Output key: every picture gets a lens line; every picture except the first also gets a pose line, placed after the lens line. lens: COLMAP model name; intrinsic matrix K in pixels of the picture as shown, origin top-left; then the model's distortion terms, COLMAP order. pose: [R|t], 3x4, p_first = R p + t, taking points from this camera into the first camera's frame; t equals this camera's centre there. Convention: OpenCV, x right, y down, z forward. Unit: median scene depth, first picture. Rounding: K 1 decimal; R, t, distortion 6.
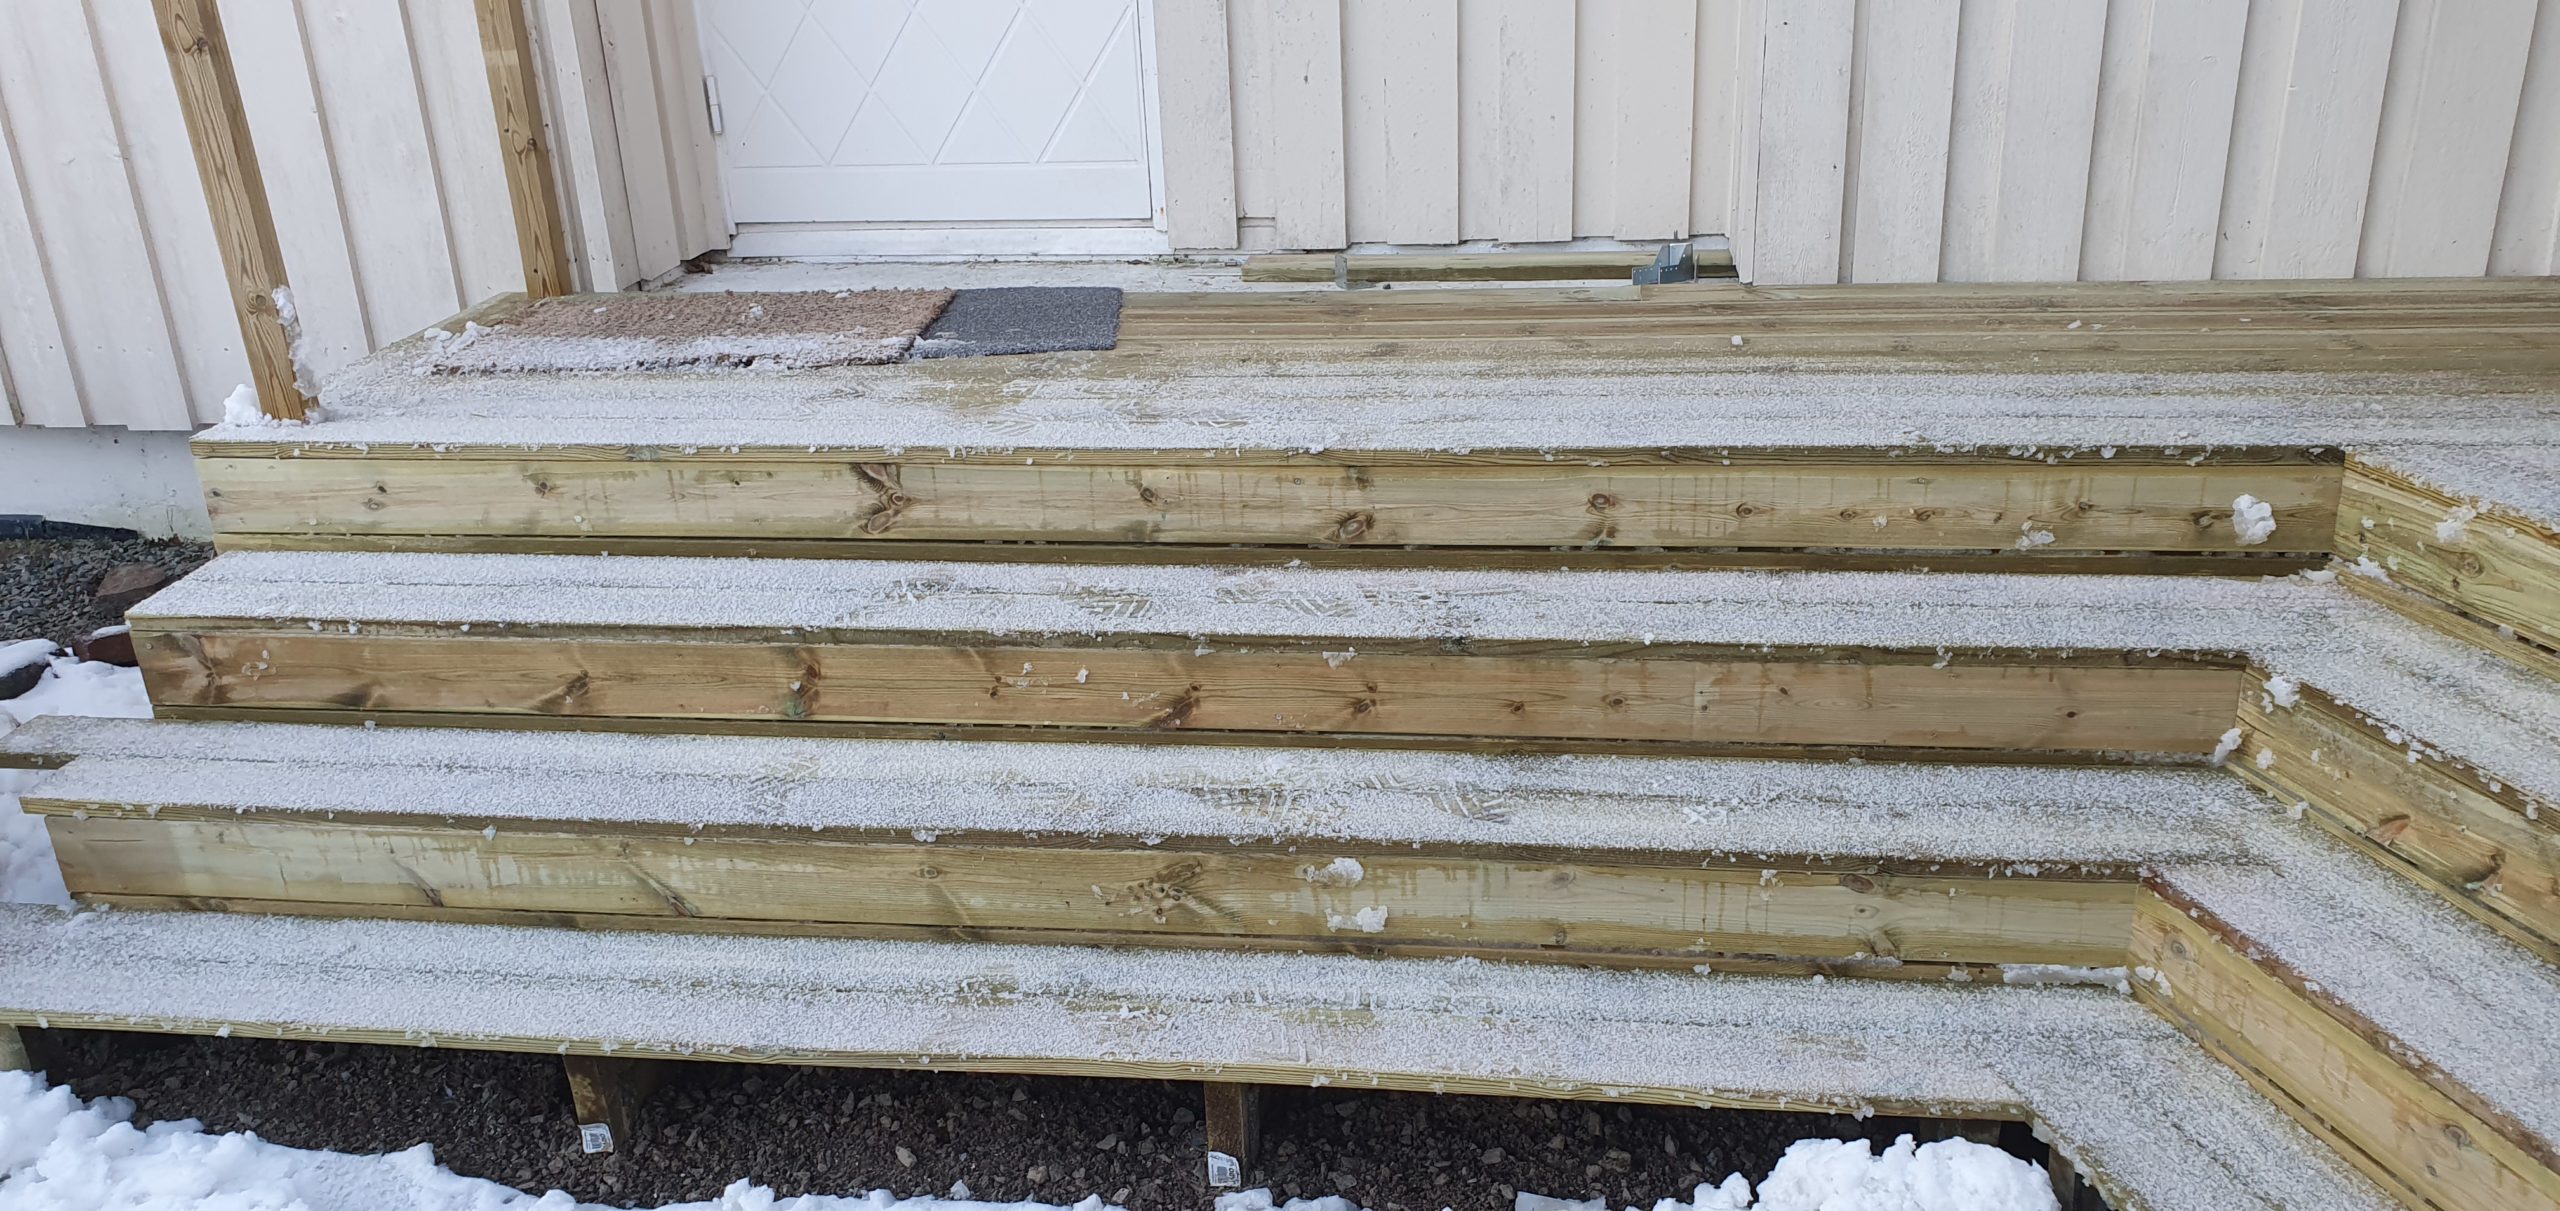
lens RADIAL K [[1945.6, 0, 1282.4], [0, 1945.6, 617.0], [0, 0, 1]] dist [0.031571, -0.016701]
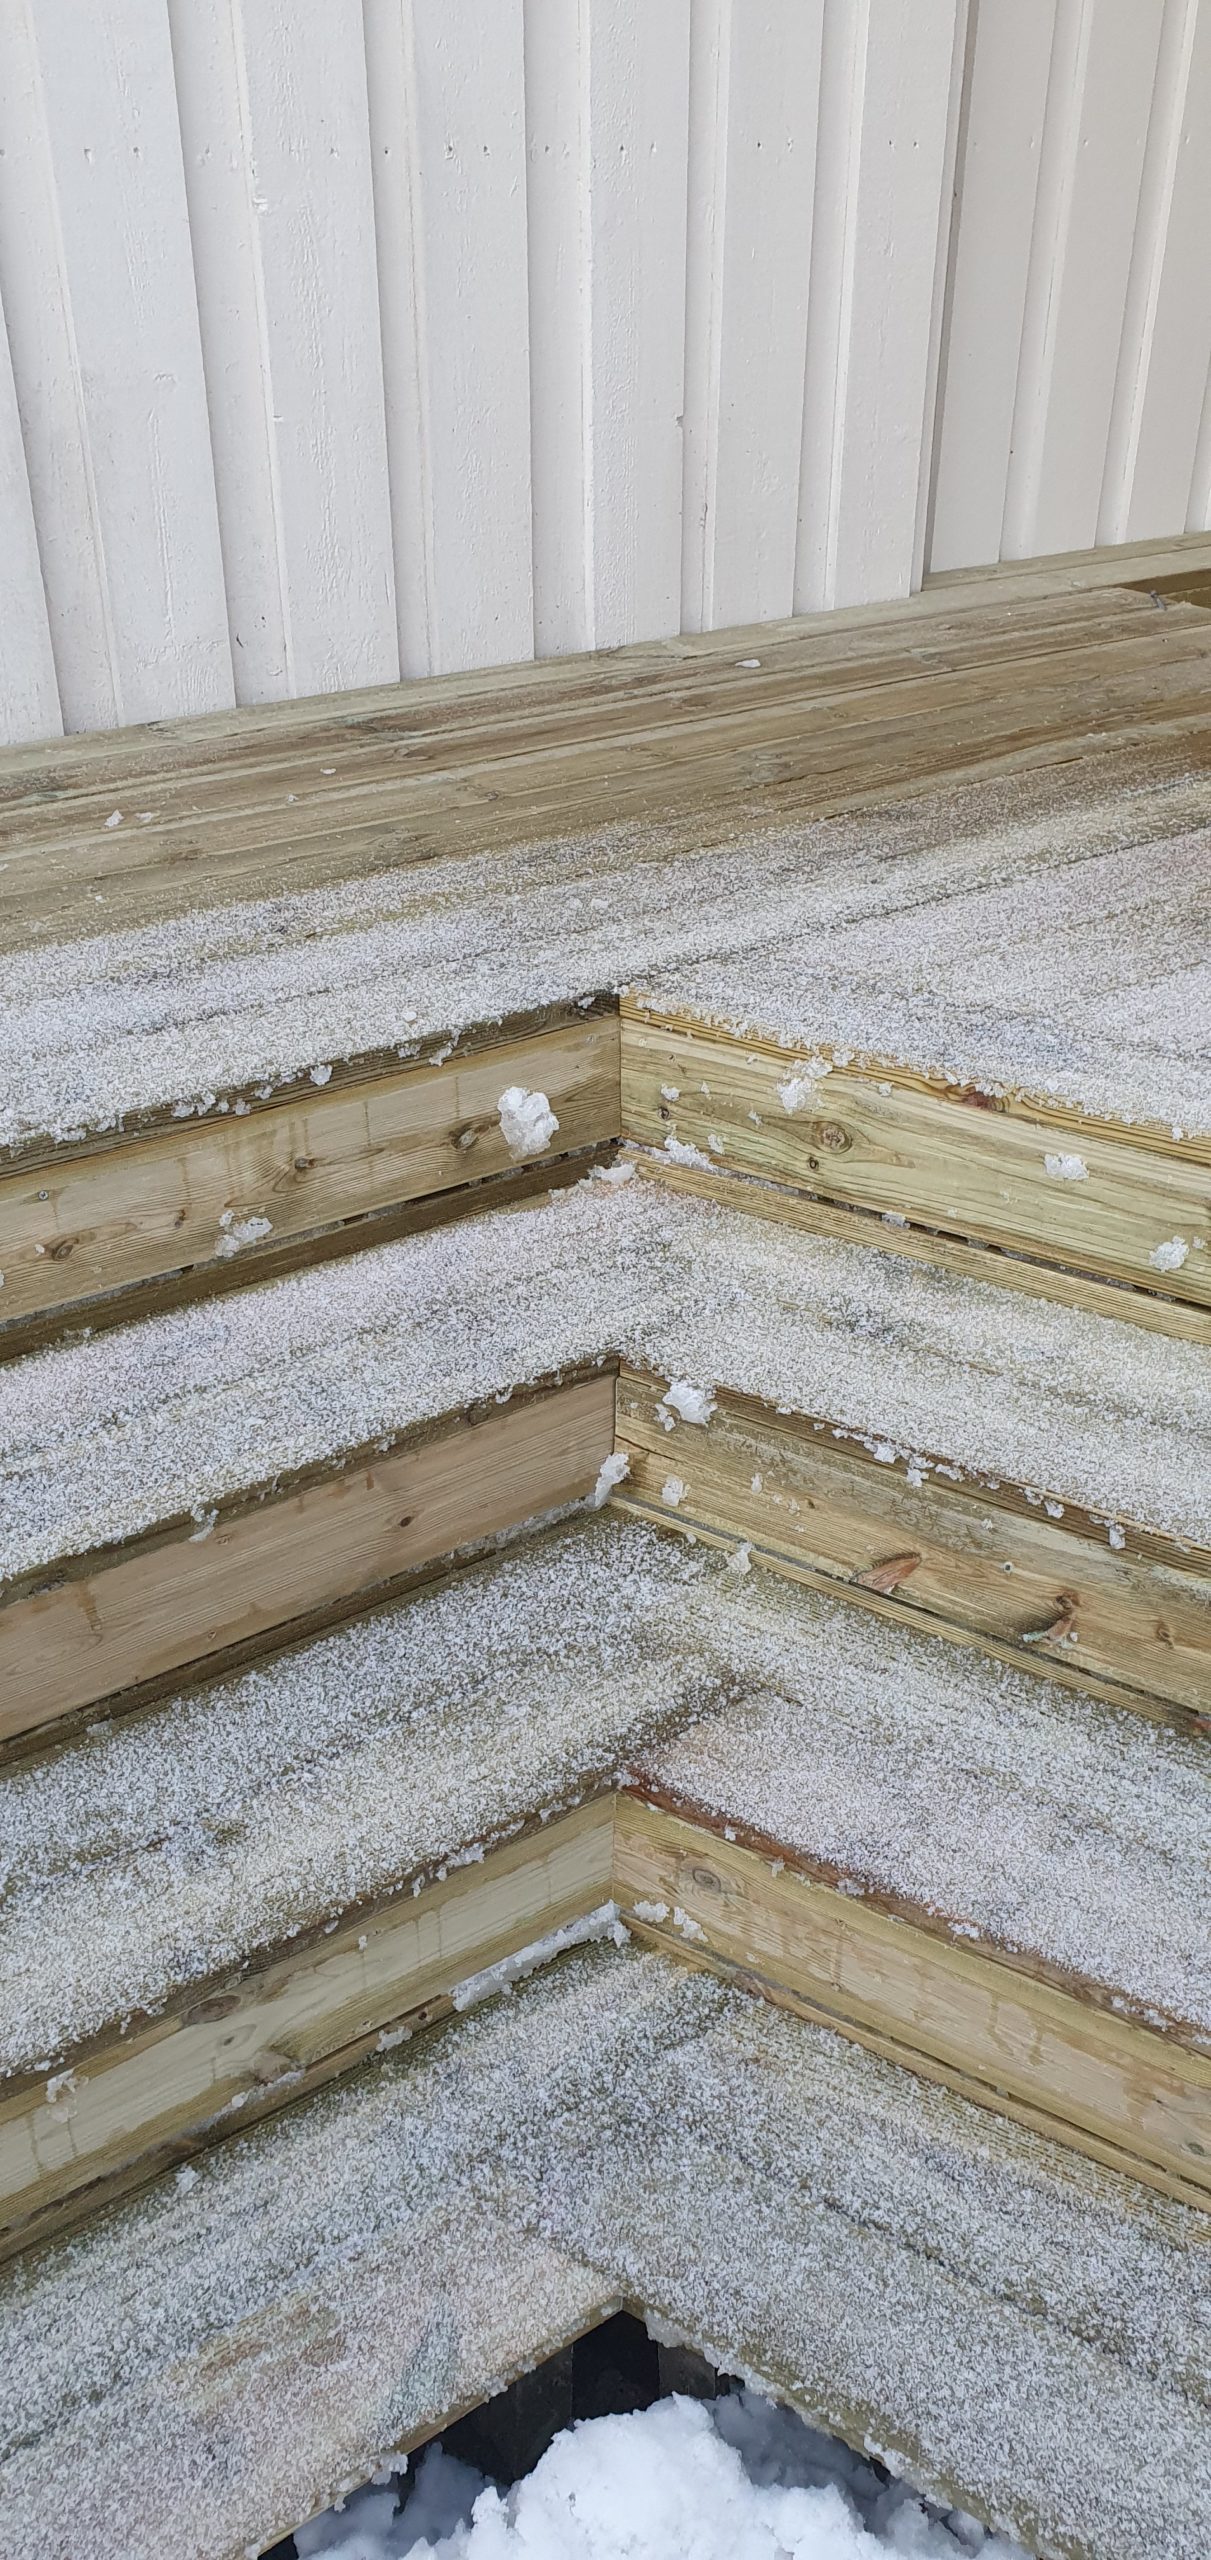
lens RADIAL K [[1945.6, 0, 624.1], [0, 1945.6, 1265.8], [0, 0, 1]] dist [0.031571, -0.016701]
pose [[0.723382, -0.315214, 0.614296, 0.108218], [0.218819, 0.948506, 0.229031, -0.157193], [-0.654857, -0.031258, 0.755106, 0.517891]]
